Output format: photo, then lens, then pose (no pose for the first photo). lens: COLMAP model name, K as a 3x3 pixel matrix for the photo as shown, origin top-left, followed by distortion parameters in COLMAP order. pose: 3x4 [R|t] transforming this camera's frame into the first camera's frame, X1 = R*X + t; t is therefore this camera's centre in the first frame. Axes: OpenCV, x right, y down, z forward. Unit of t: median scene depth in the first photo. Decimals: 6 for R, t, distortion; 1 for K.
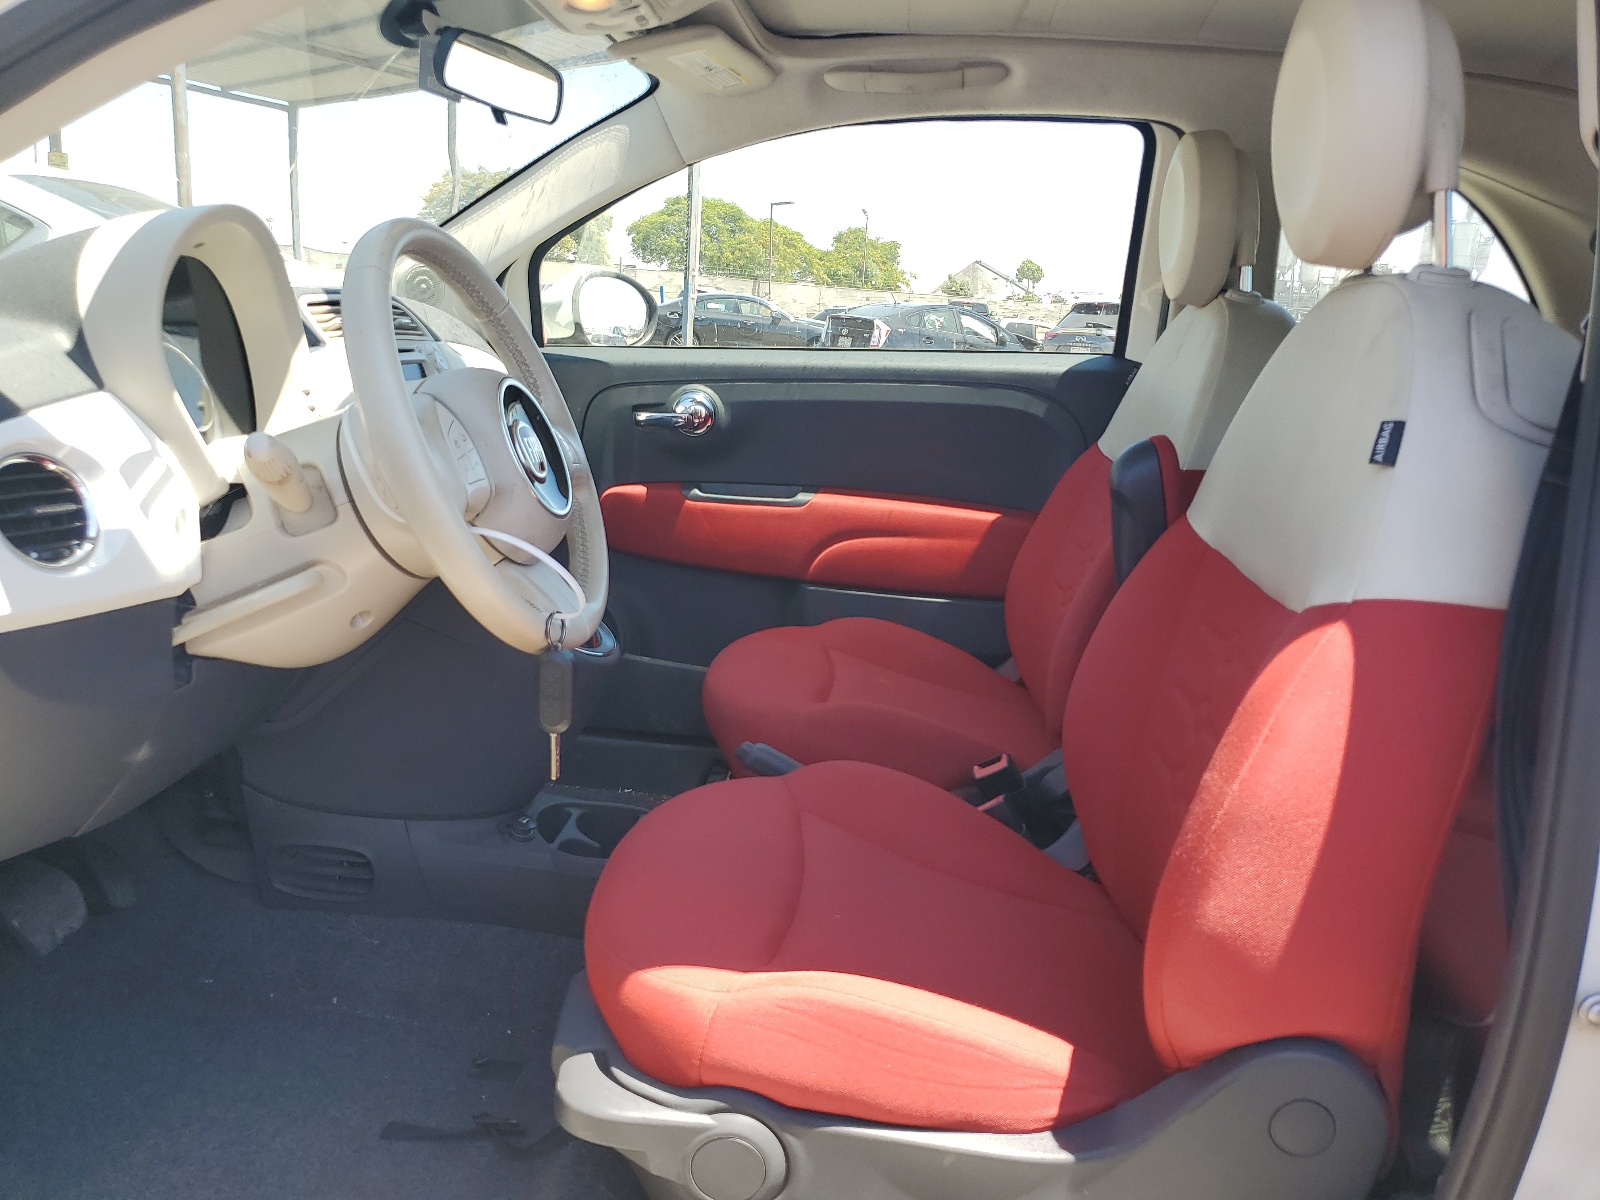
lens RADIAL K [[1206.7, 0, 800.0], [0, 1206.7, 600.0], [0, 0, 1]] dist [0.002795, -0.000602]
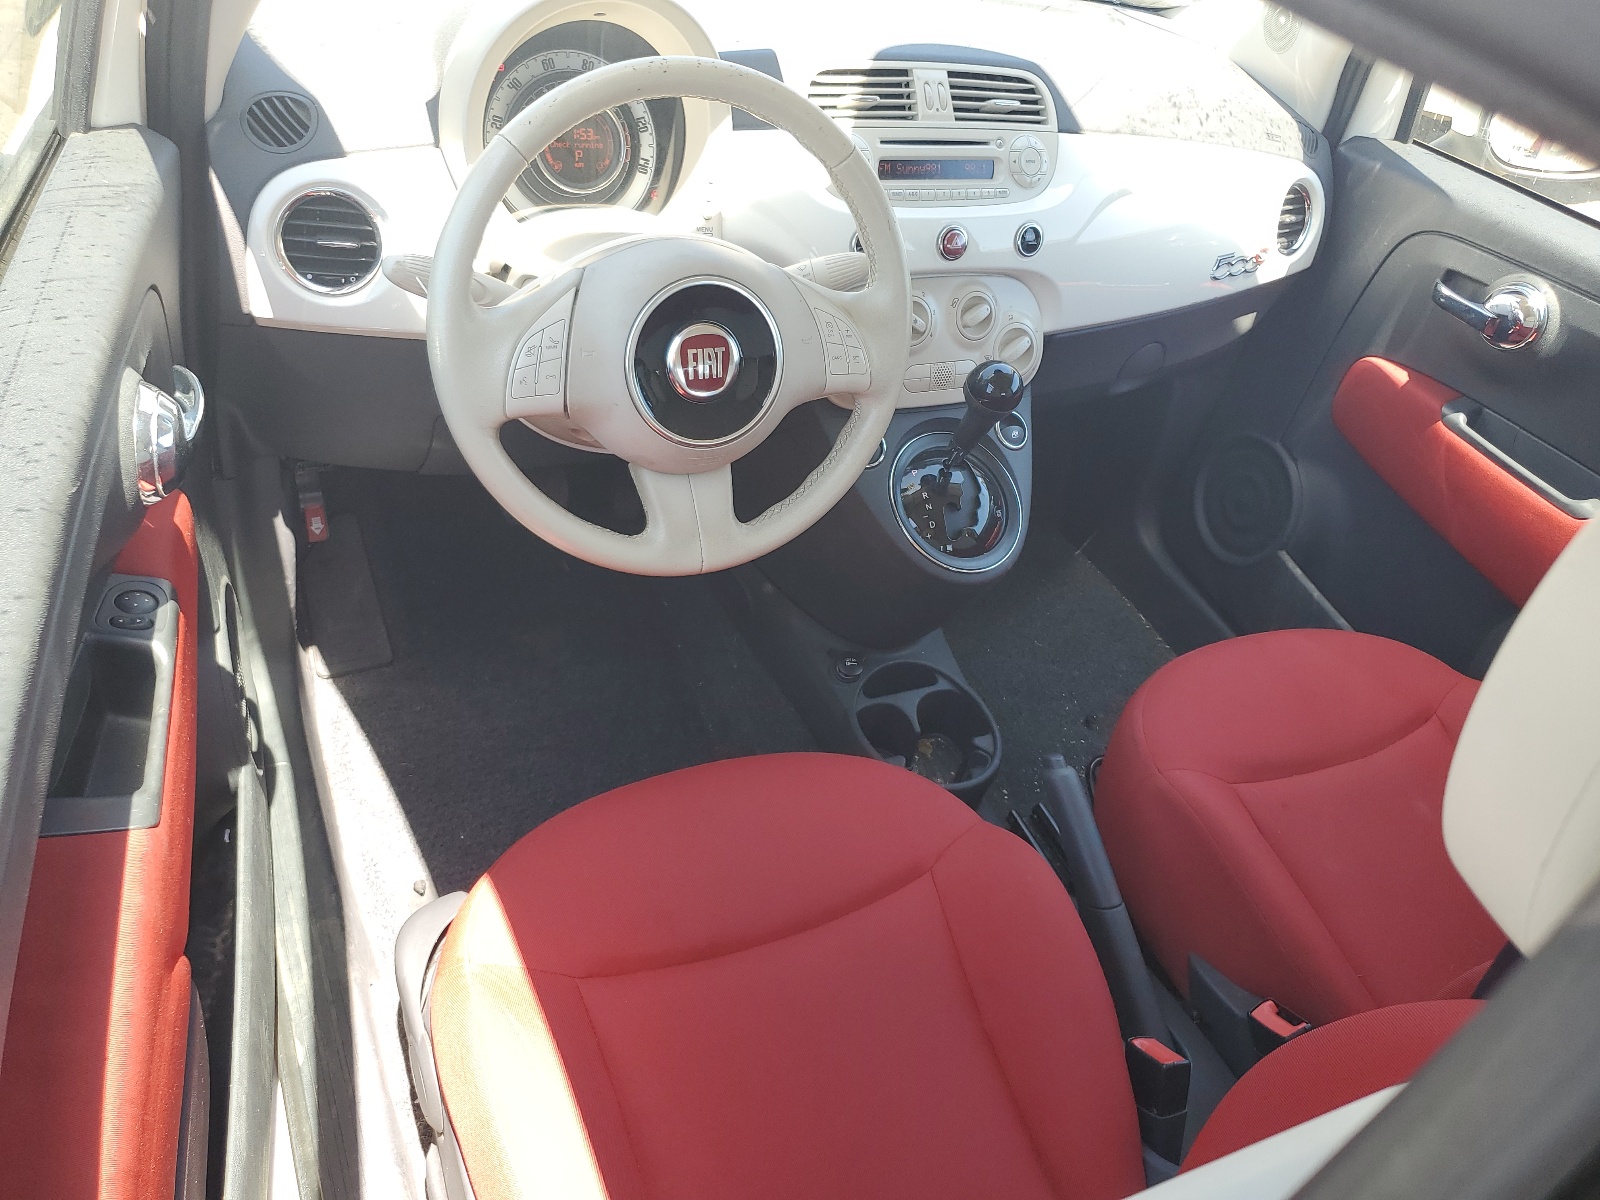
lens RADIAL K [[1206.7, 0, 800.0], [0, 1206.7, 600.0], [0, 0, 1]] dist [0.002795, -0.000602]
pose [[0.484588, 0.593156, -0.642916, 0.314009], [-0.329912, 0.804630, 0.493688, -0.294028], [0.810144, -0.027130, 0.585603, 0.374259]]
